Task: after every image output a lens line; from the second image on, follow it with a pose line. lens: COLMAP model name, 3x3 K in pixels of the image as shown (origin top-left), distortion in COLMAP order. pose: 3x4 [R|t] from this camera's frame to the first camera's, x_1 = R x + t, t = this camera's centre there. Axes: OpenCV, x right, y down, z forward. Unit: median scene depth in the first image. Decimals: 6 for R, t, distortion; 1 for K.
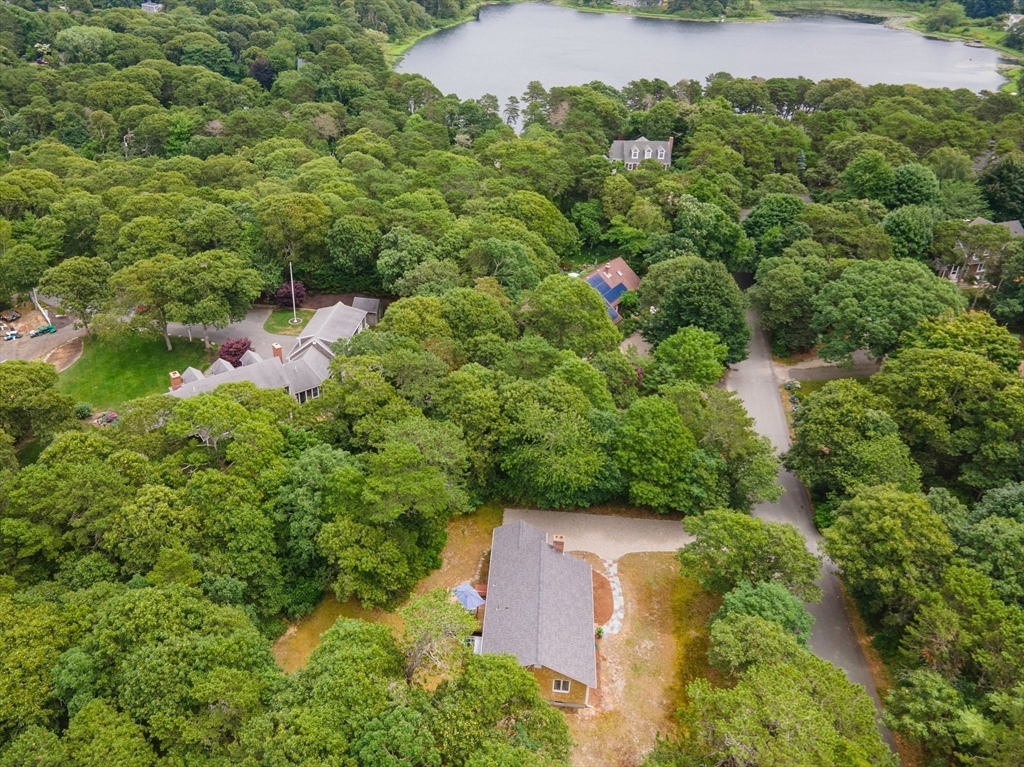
lens RADIAL K [[770.7, 0, 512.0], [0, 770.7, 383.6], [0, 0, 1]] dist [0.037752, -0.009387]
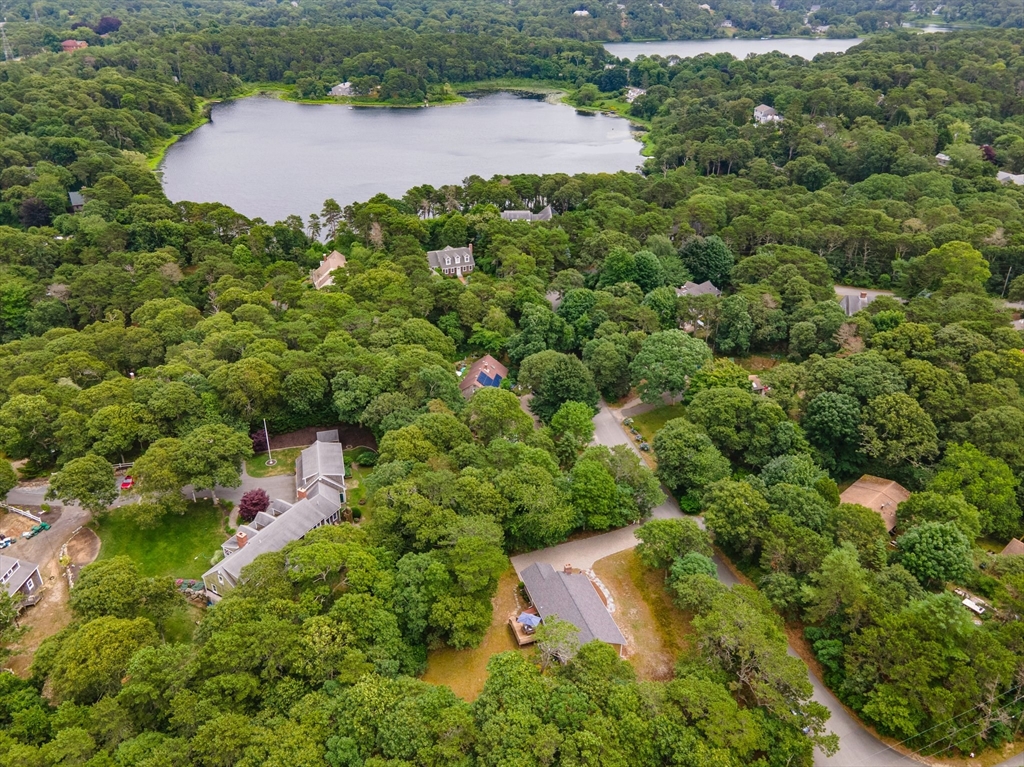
lens RADIAL K [[770.7, 0, 512.2], [0, 770.7, 382.1], [0, 0, 1]] dist [0.037752, -0.009387]
pose [[0.895643, -0.216311, 0.388629, -0.386168], [0.217037, 0.975232, 0.042626, -0.174502], [-0.388224, 0.046169, 0.920408, -0.291722]]
